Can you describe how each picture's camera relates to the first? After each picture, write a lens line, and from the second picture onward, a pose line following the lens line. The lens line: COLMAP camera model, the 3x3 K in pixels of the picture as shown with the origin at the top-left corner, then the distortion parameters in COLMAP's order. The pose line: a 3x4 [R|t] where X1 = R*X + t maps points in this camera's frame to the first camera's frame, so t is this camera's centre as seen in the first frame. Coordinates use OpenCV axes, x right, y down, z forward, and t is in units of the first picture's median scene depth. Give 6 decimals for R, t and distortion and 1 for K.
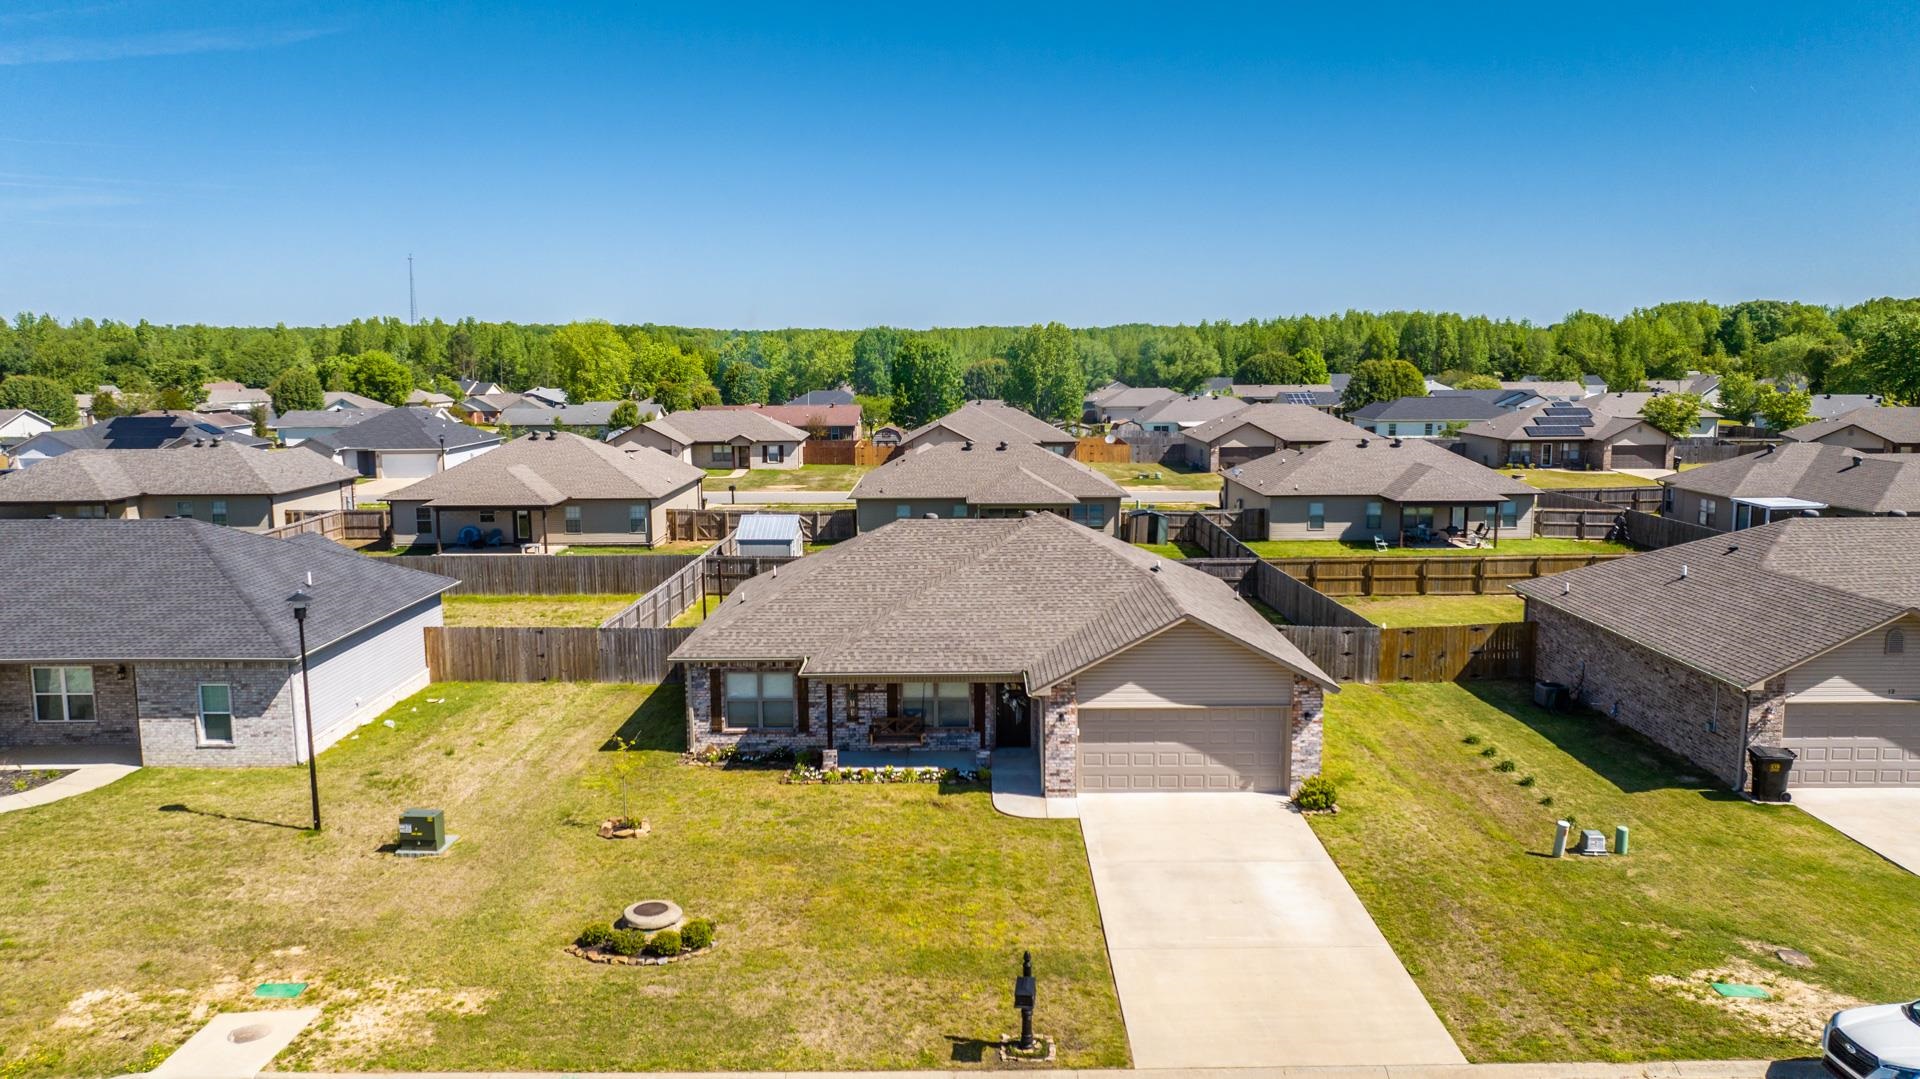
lens RADIAL K [[1352.7, 0, 960.0], [0, 1352.7, 539.5], [0, 0, 1]] dist [-0.015646, -0.004315]
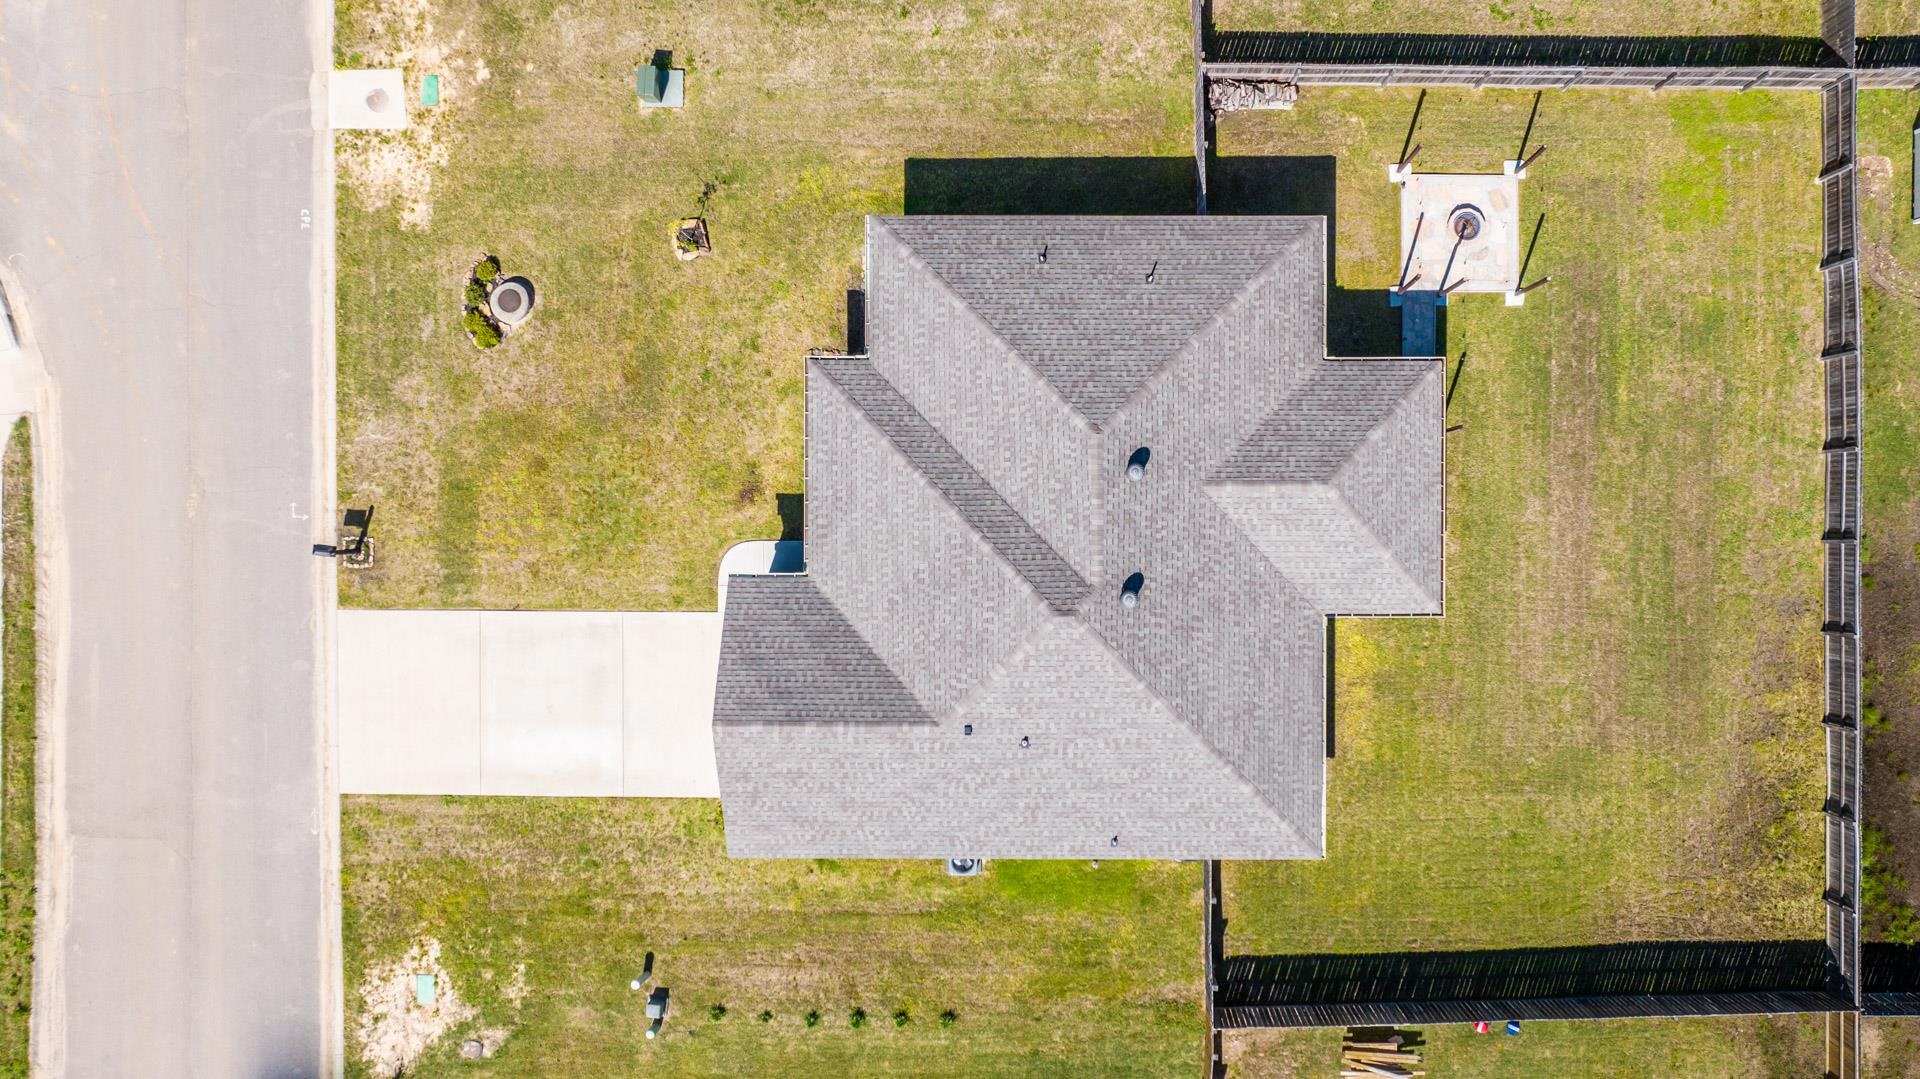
lens RADIAL K [[1352.7, 0, 960.0], [0, 1352.7, 539.5], [0, 0, 1]] dist [-0.015646, -0.004315]
pose [[0.006790, 0.999939, 0.008760, 0.015501], [-0.171756, -0.007464, 0.985111, -0.980617], [0.985116, -0.008194, 0.171695, 0.961992]]
